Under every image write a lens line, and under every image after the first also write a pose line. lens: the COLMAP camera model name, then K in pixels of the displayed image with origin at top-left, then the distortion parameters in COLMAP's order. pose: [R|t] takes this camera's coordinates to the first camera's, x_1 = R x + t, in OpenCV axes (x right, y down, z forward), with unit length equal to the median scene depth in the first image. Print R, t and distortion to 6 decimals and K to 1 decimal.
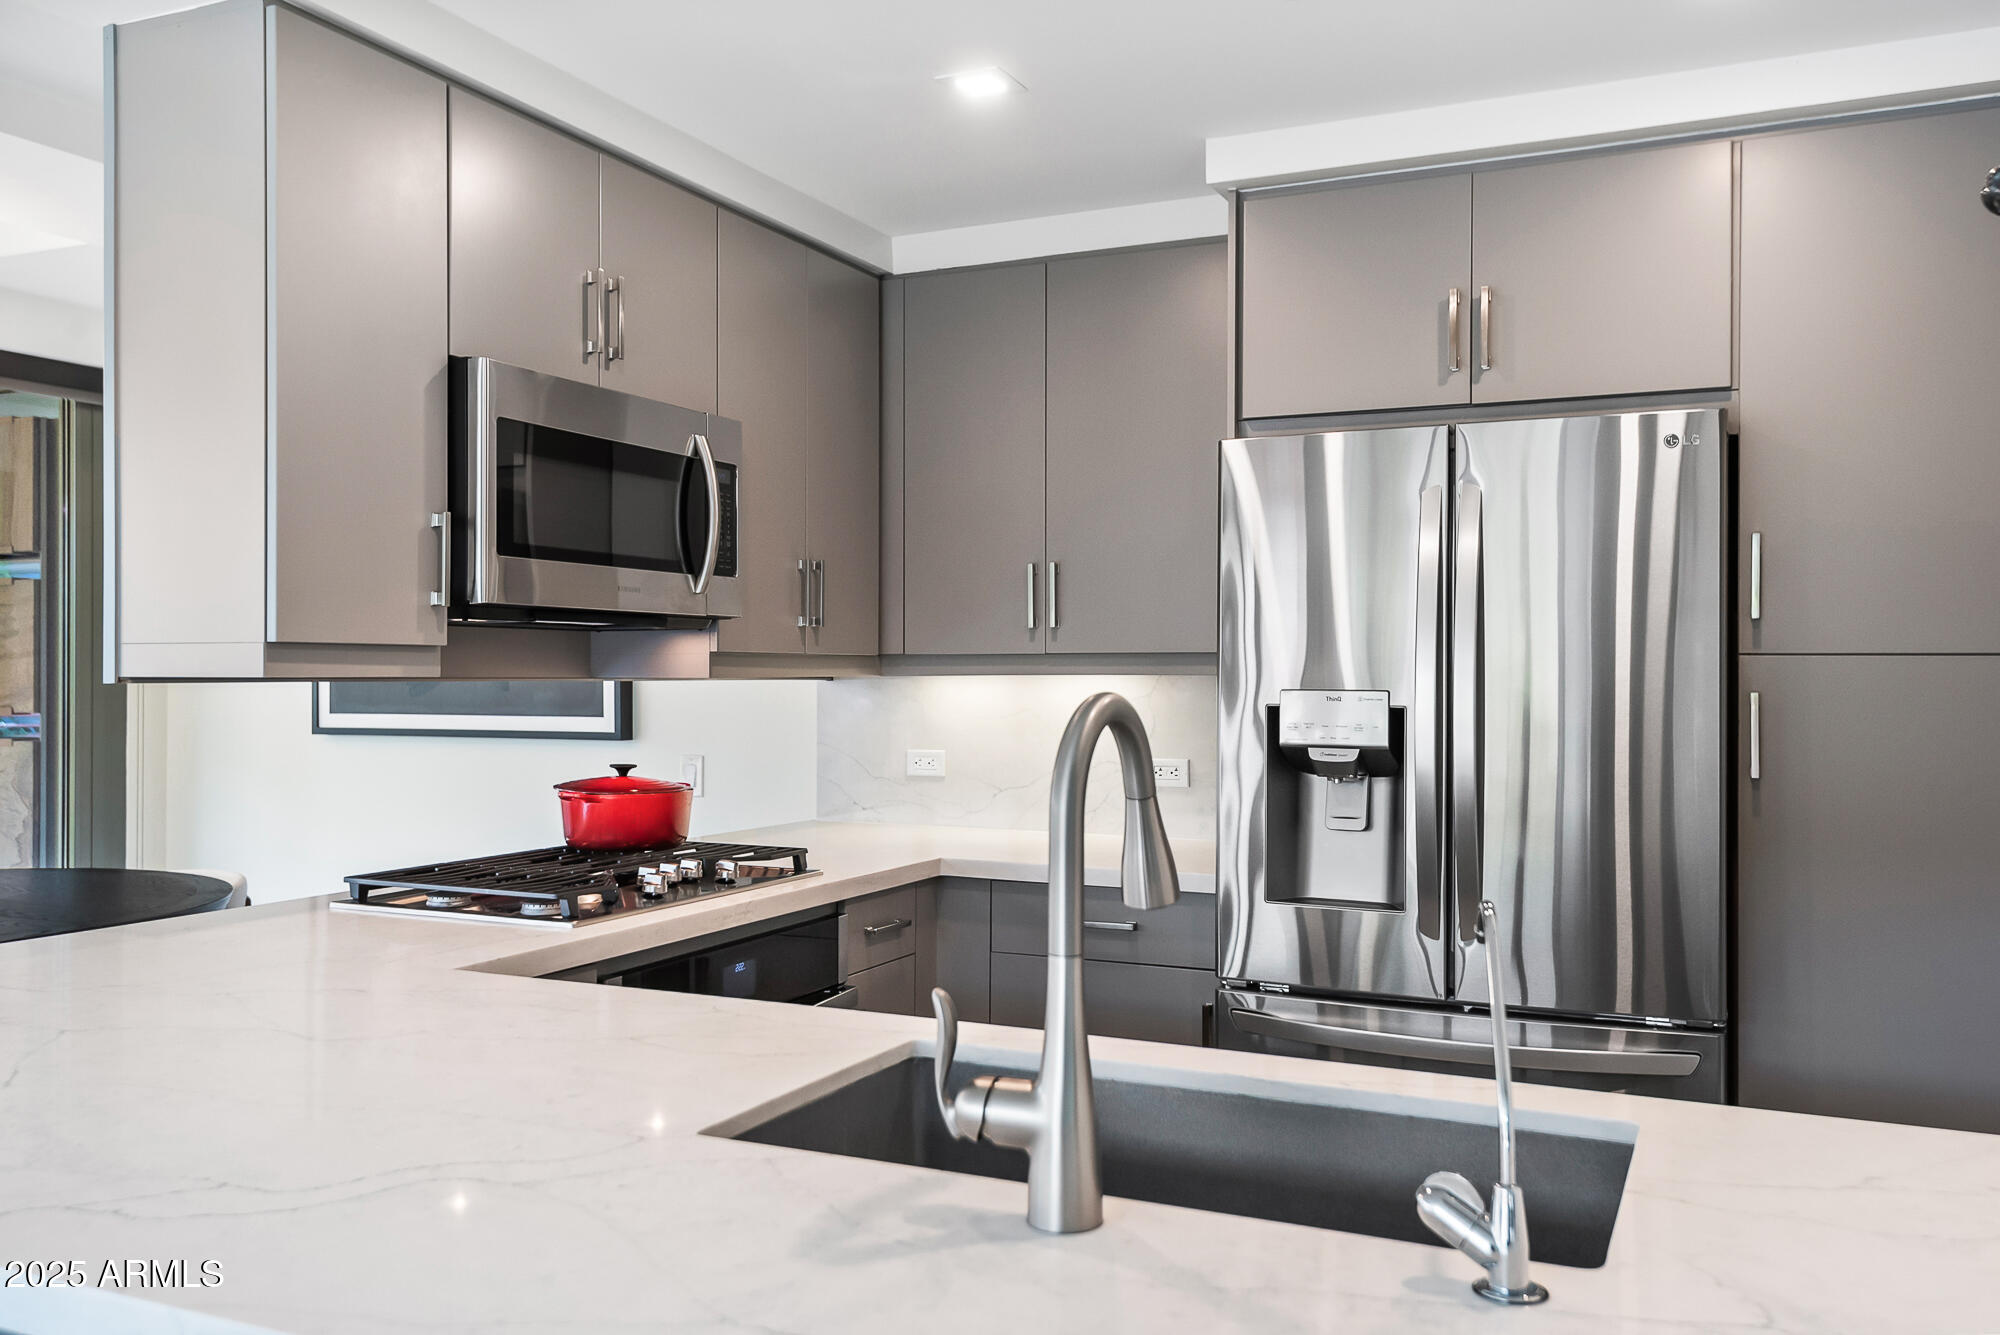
lens RADIAL K [[1624.1, 0, 996.1], [0, 1624.1, 665.5], [0, 0, 1]] dist [0.033894, 0.010178]
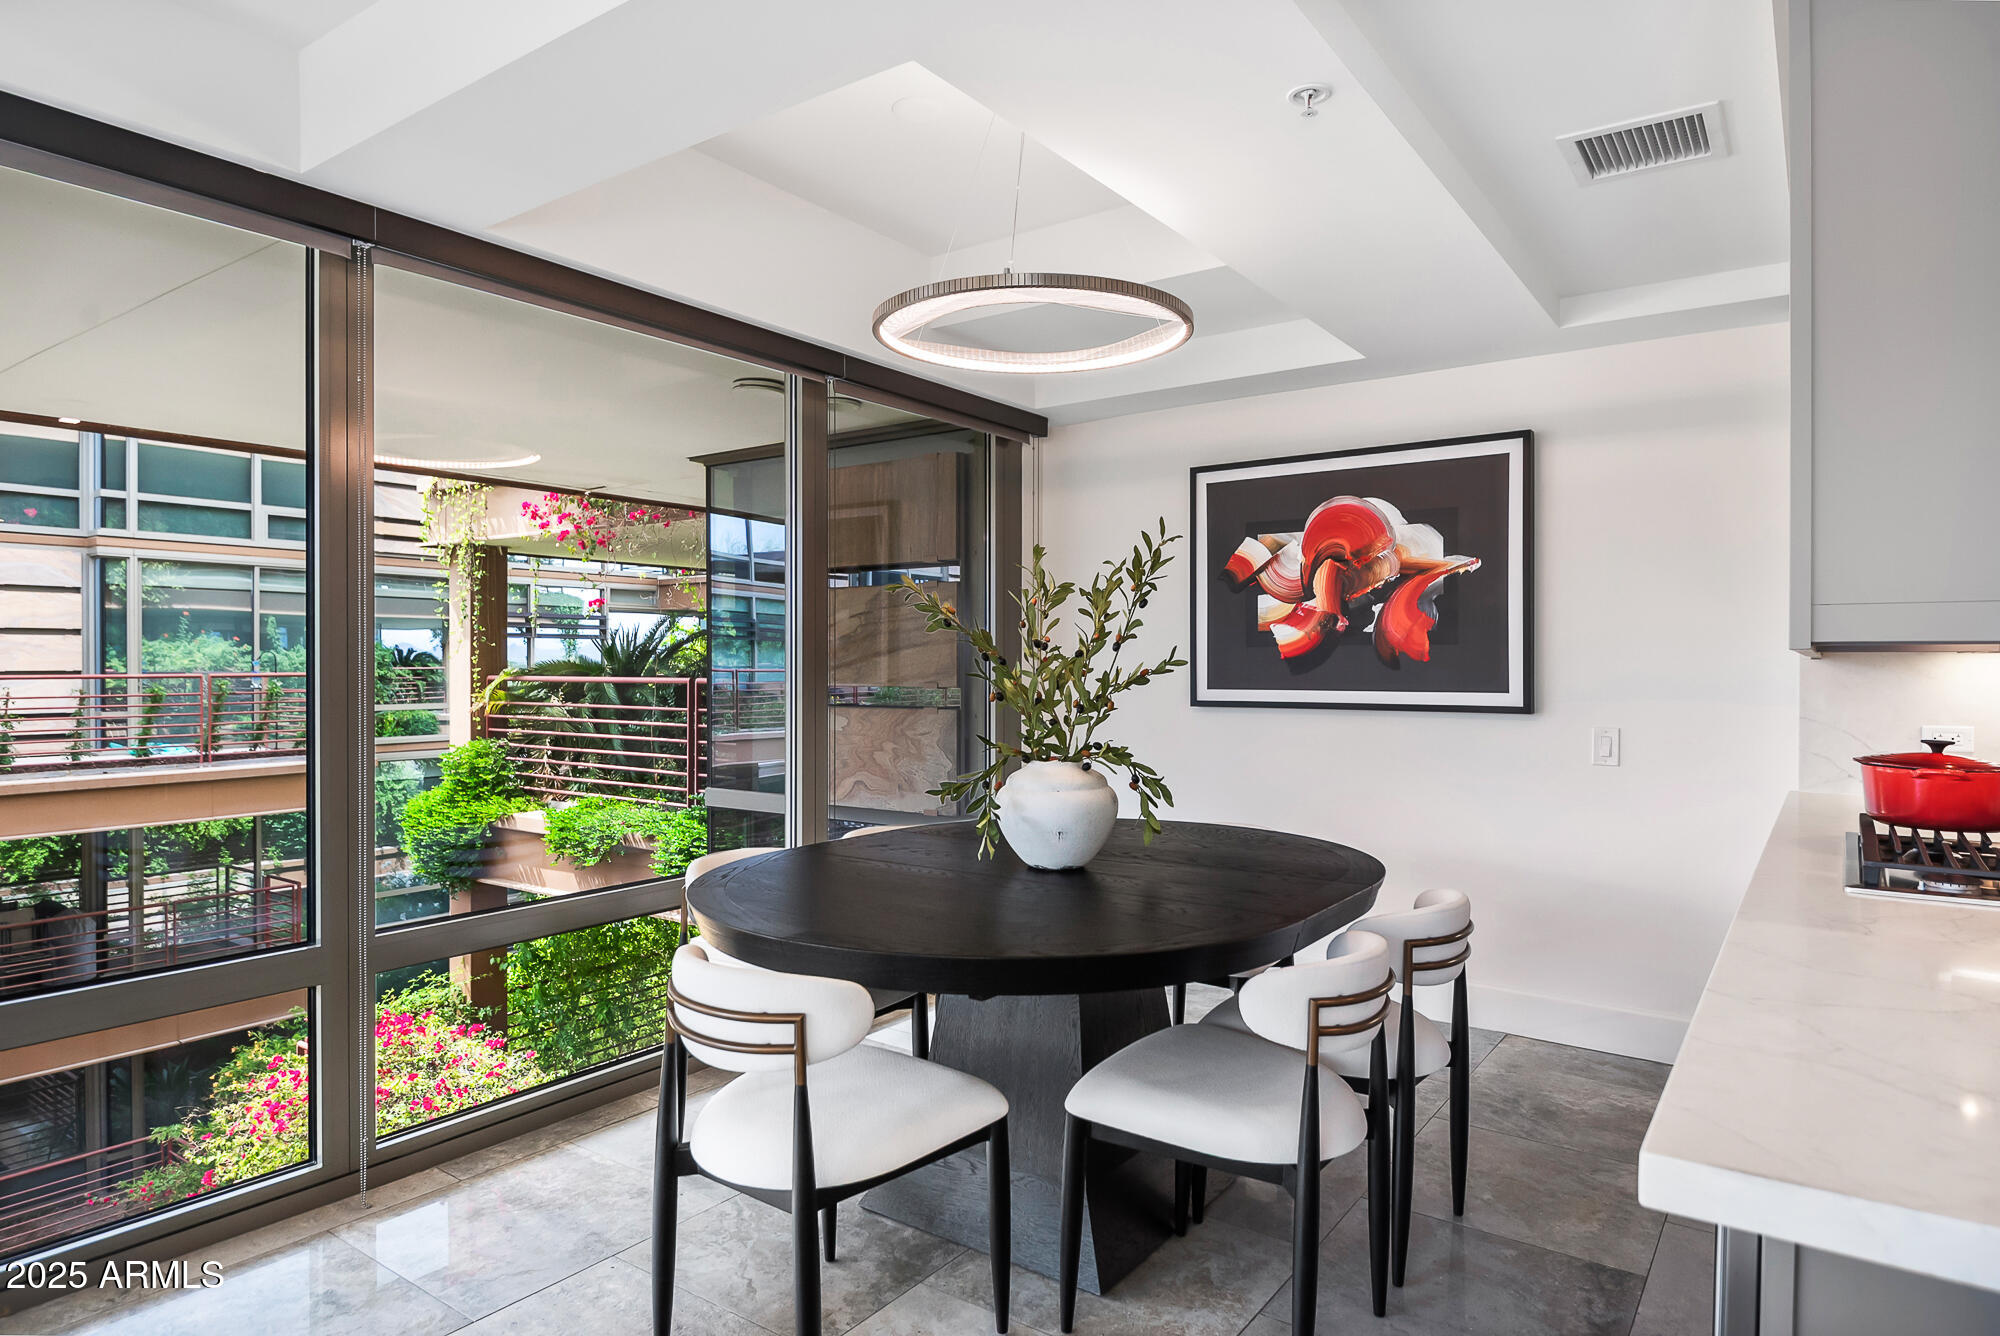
lens RADIAL K [[1166.8, 0, 1002.0], [0, 1166.8, 671.2], [0, 0, 1]] dist [0.007053, 0.001719]
pose [[0.981313, -0.000400, -0.192419, -0.663742], [0.002487, 0.999941, 0.010602, 0.011743], [0.192403, -0.010883, 0.981256, 0.221051]]
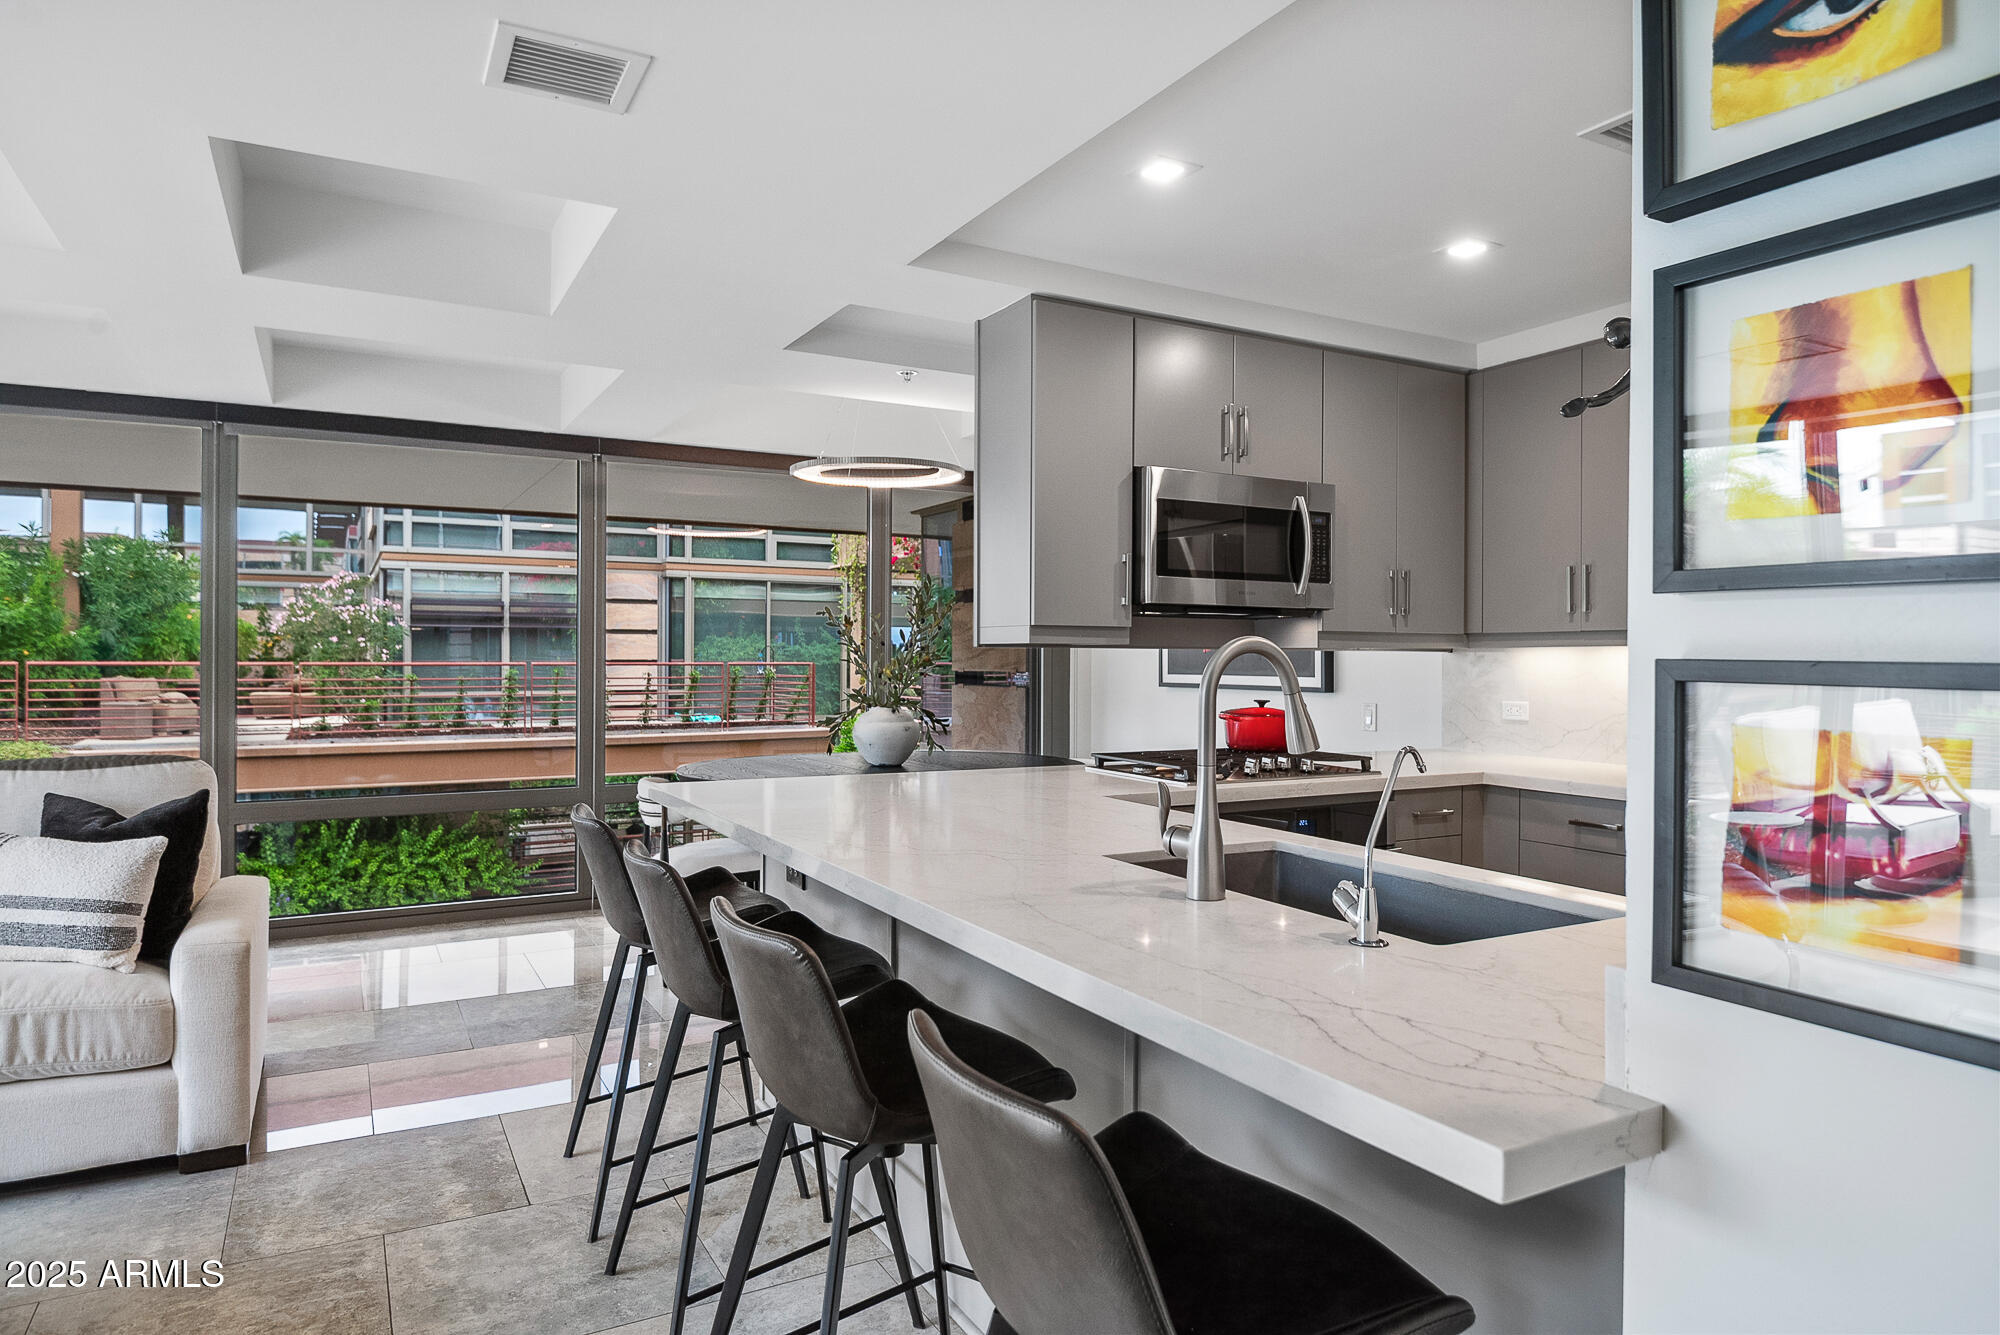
lens RADIAL K [[1179.6, 0, 997.3], [0, 1179.6, 656.9], [0, 0, 1]] dist [0.005567, -0.013043]
pose [[0.811163, 0.002031, -0.584816, 0.259283], [-0.000702, 0.999997, 0.002499, 0.015020], [0.584819, -0.001617, 0.811162, -0.125556]]
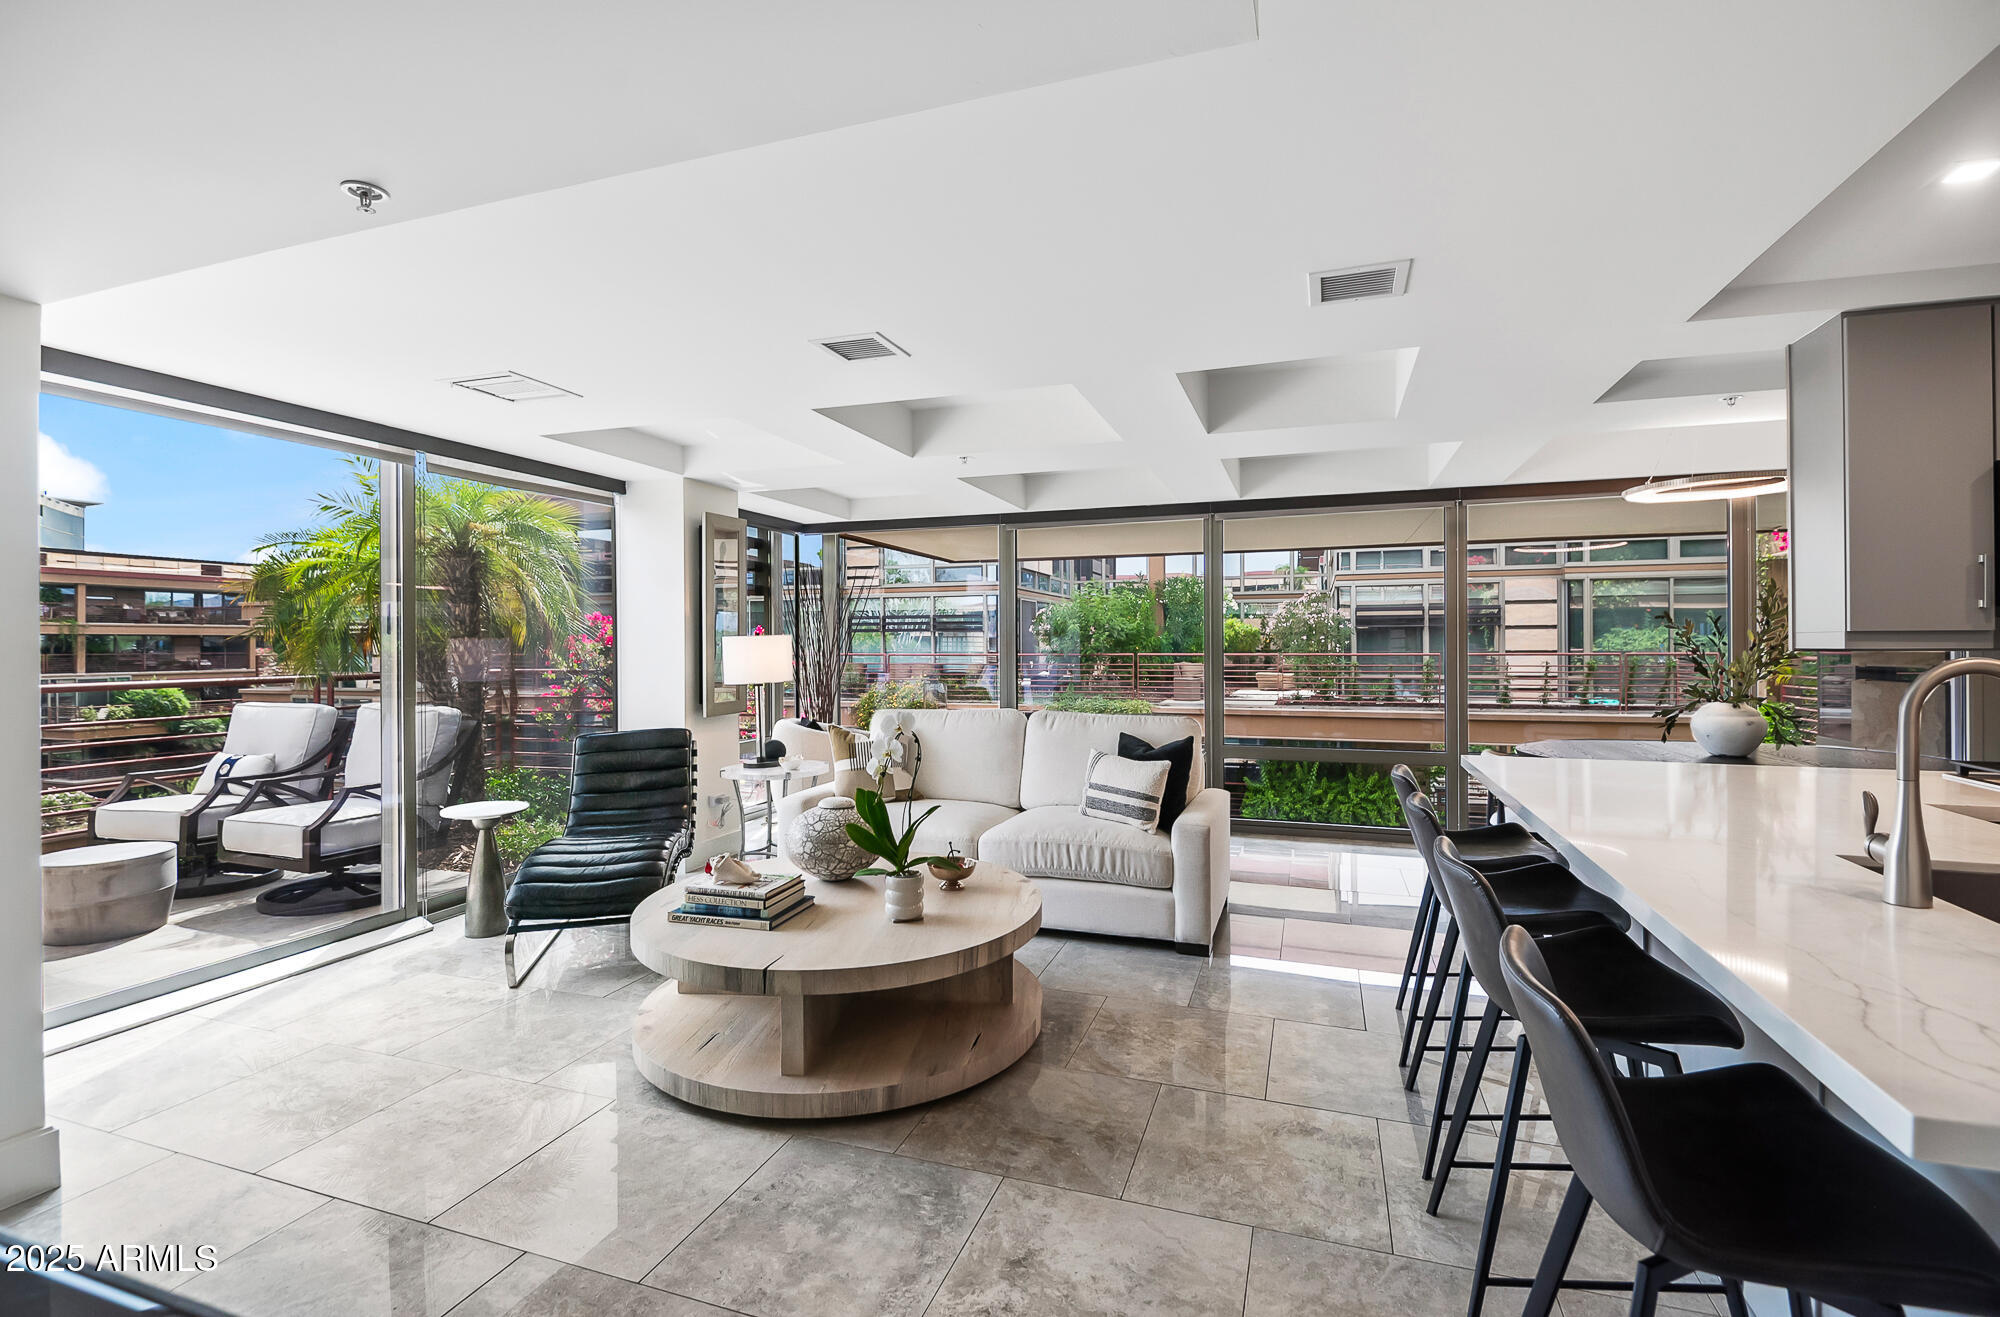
lens RADIAL K [[895.1, 0, 996.8], [0, 895.1, 640.7], [0, 0, 1]] dist [-0.000747, -0.003157]
pose [[0.091588, -0.008416, -0.995761, 0.416377], [0.008751, 0.999932, -0.007646, -0.002421], [0.995759, -0.008013, 0.091656, -0.111617]]
